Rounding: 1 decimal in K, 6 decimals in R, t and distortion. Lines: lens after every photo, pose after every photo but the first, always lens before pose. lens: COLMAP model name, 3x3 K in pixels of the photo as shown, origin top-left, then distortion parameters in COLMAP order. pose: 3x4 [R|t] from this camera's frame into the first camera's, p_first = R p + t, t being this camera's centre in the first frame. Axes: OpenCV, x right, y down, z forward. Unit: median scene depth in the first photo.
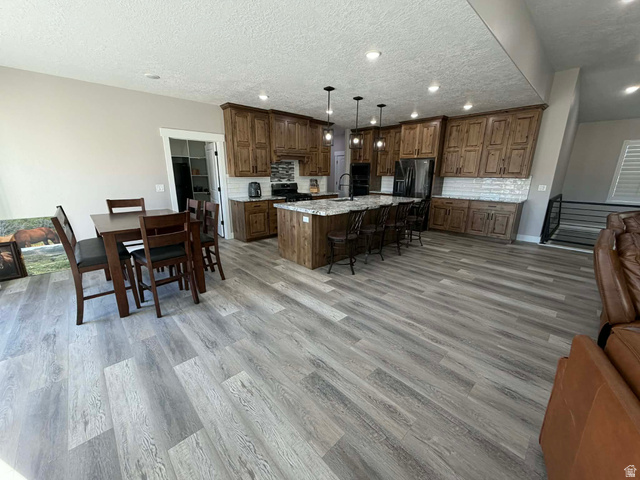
lens RADIAL K [[255.1, 0, 318.7], [0, 255.1, 239.3], [0, 0, 1]] dist [0.010125, 0.000082]
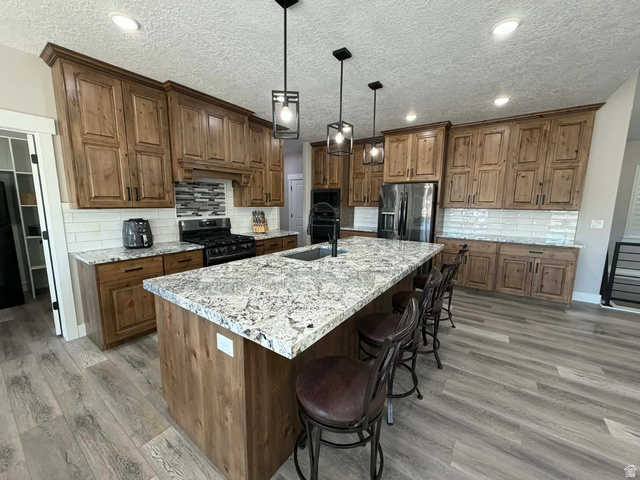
lens RADIAL K [[255.1, 0, 318.7], [0, 255.1, 240.3], [0, 0, 1]] dist [0.010125, 0.000082]
pose [[0.980841, -0.025411, 0.193146, 0.003426], [0.046045, 0.993604, -0.103104, -0.114543], [-0.189290, 0.110022, 0.975738, 0.448437]]
